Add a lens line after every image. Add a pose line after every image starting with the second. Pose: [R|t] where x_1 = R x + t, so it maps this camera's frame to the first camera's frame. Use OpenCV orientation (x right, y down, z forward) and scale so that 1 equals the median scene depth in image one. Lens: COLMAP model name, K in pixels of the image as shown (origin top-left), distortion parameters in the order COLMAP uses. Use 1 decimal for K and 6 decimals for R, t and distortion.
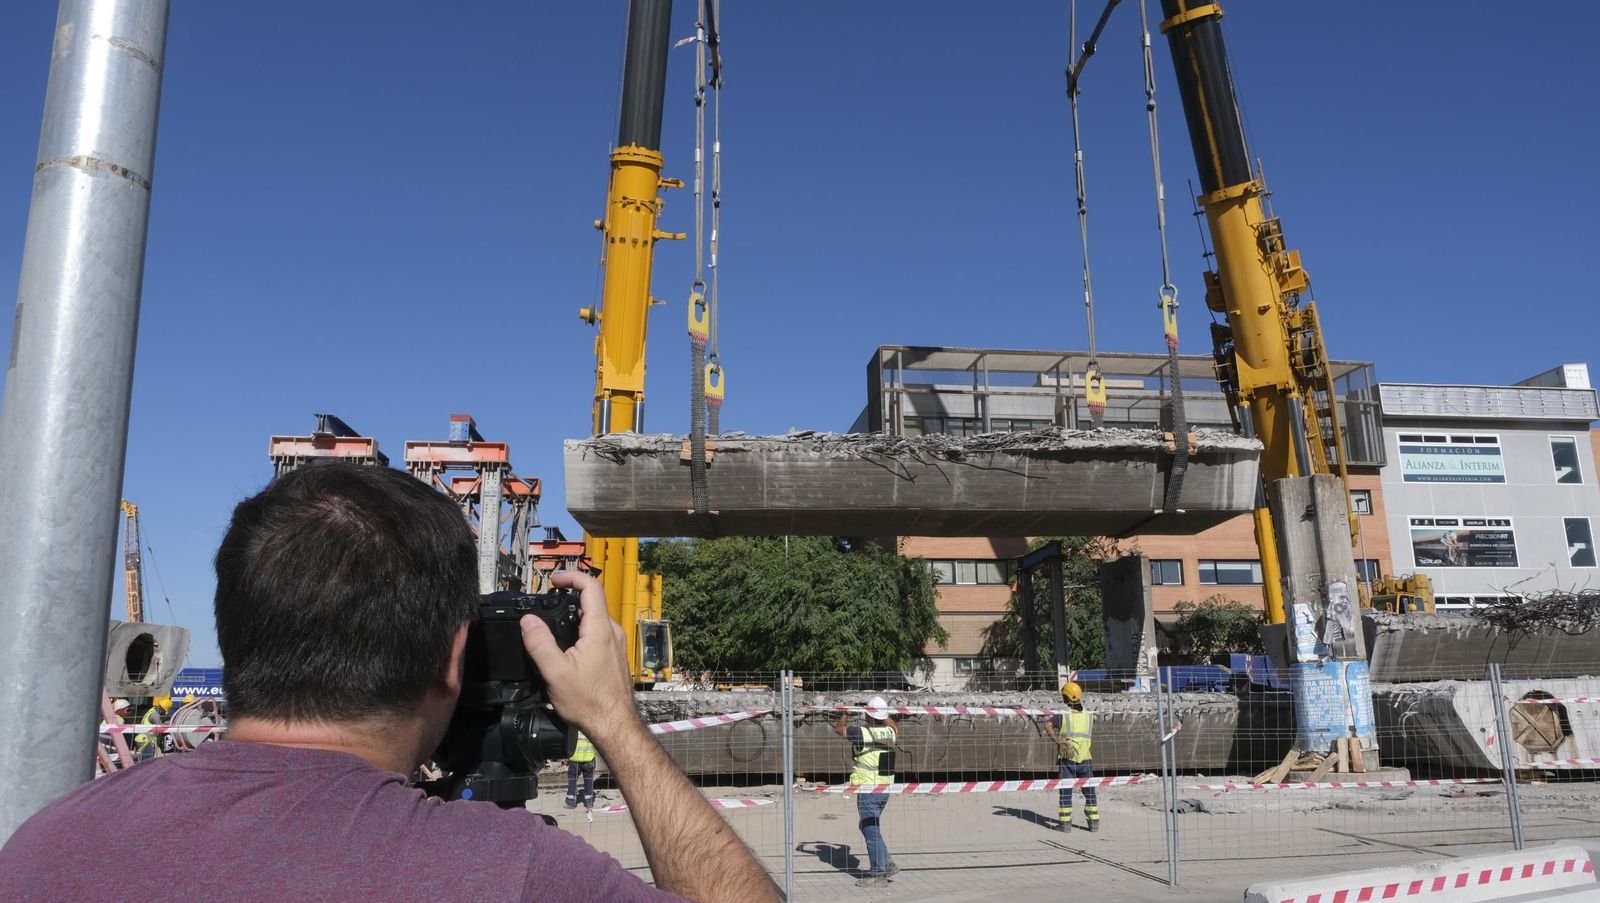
lens RADIAL K [[1080.3, 0, 803.3], [0, 1080.3, 450.2], [0, 0, 1]] dist [-0.032320, 0.010833]
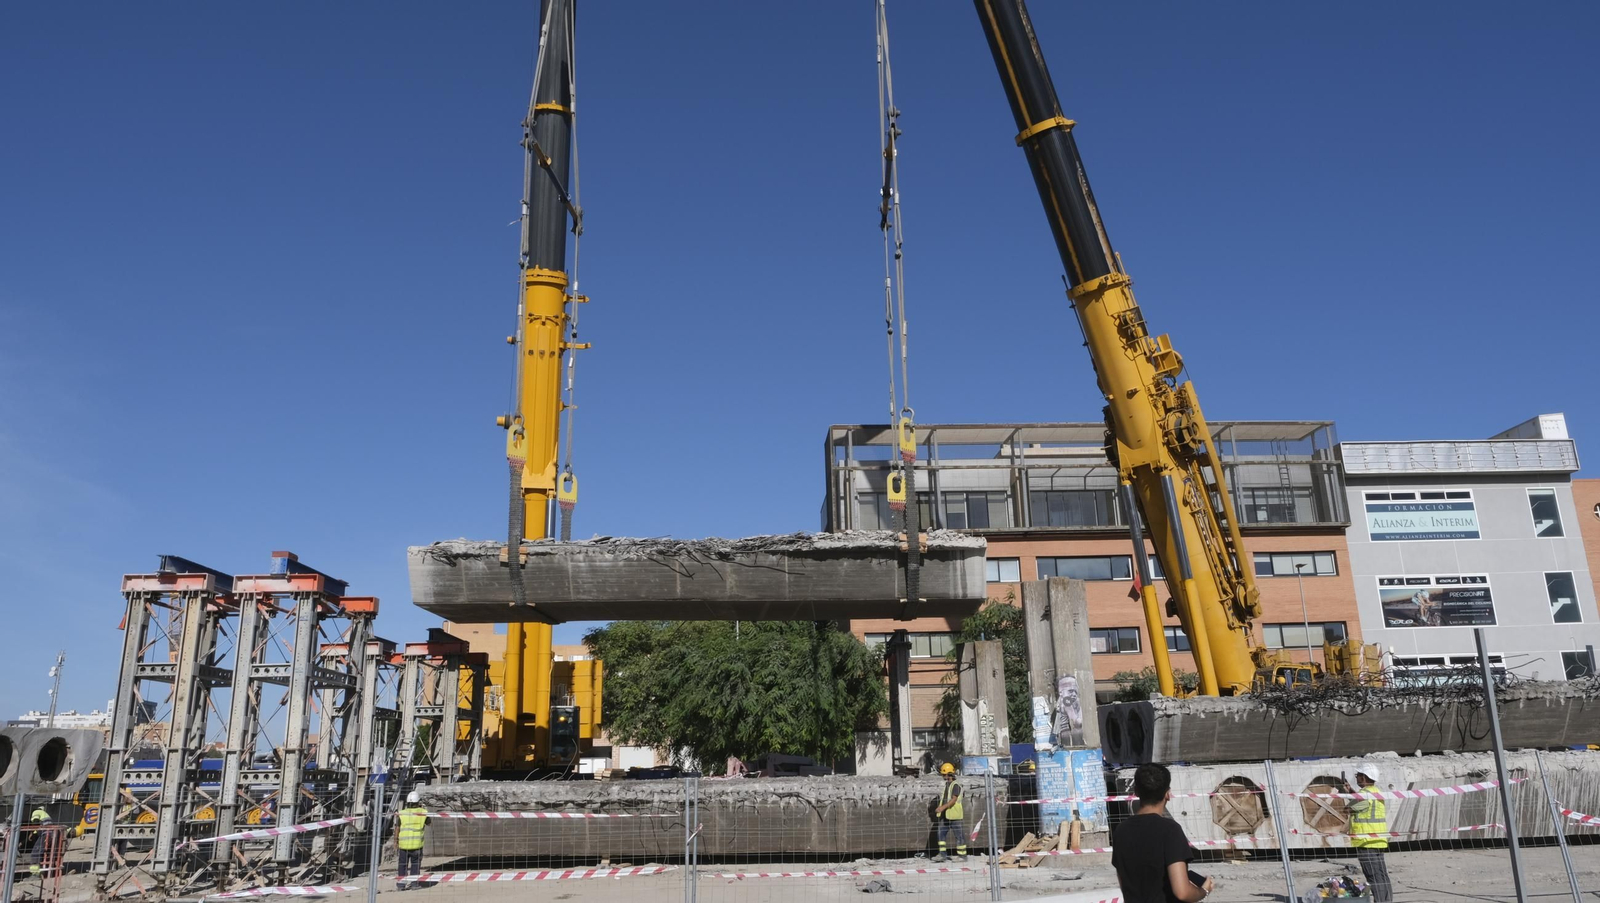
lens RADIAL K [[1117.4, 0, 803.6], [0, 1117.4, 449.4], [0, 0, 1]] dist [-0.033791, 0.017993]
pose [[0.997252, -0.034738, -0.065435, 0.174937], [0.031597, 0.998326, -0.048454, -0.035025], [0.067008, 0.046253, 0.996680, -0.092335]]
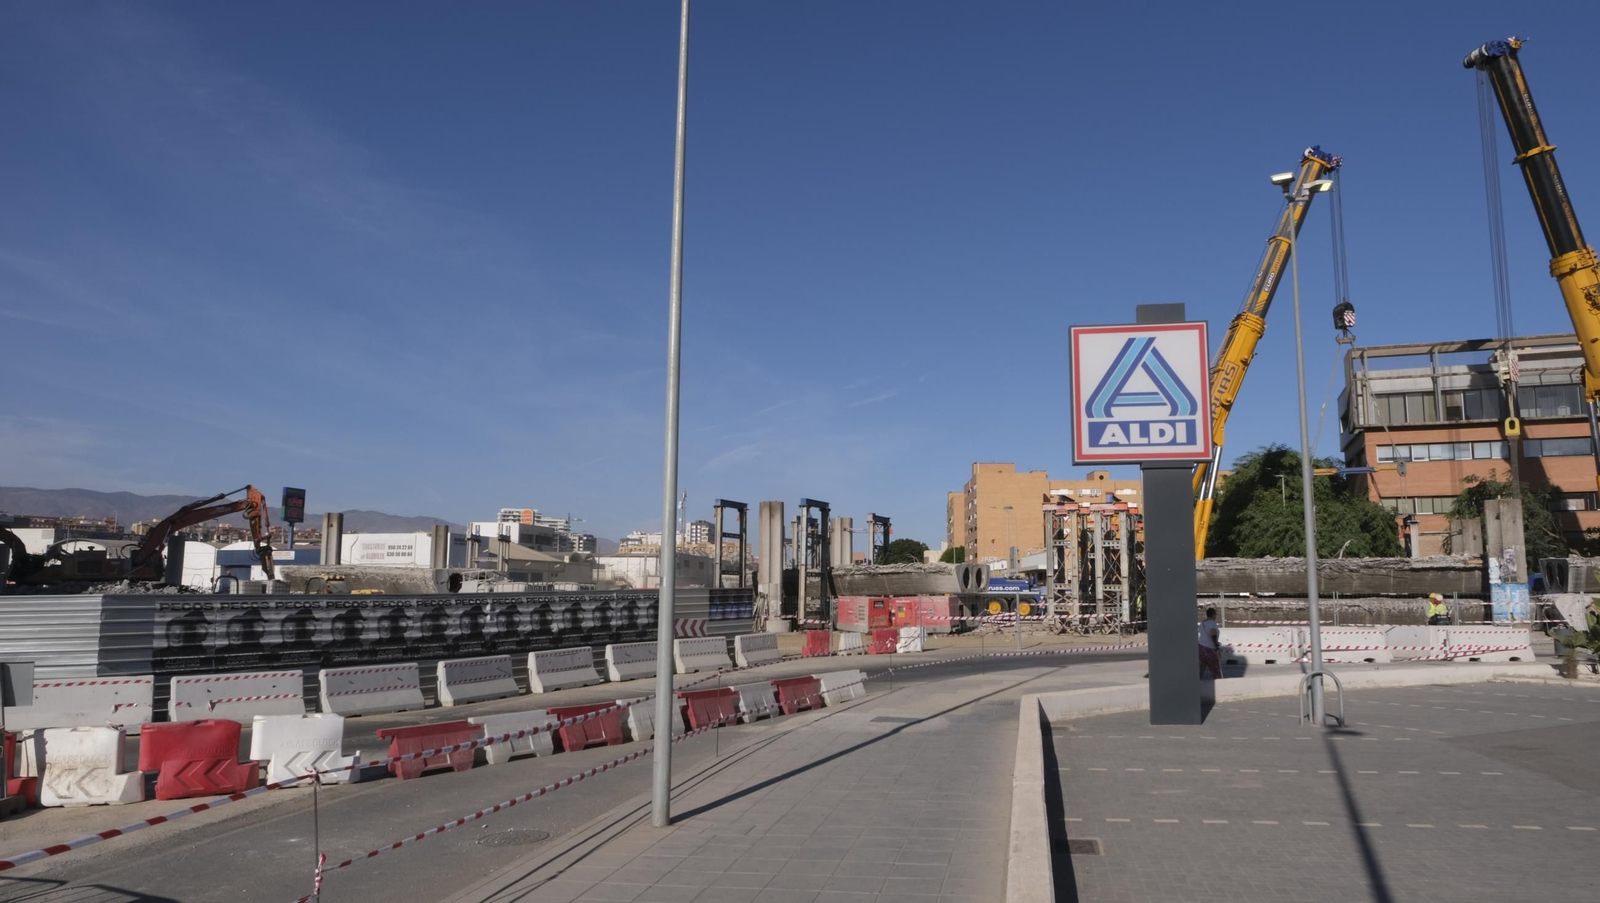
lens RADIAL K [[1080.3, 0, 803.7], [0, 1080.3, 448.4], [0, 0, 1]] dist [-0.035708, 0.015700]
pose [[0.878057, -0.048272, -0.476116, 0.156458], [0.097762, 0.992012, 0.079716, -0.224290], [0.468465, -0.116542, 0.875762, -0.889060]]
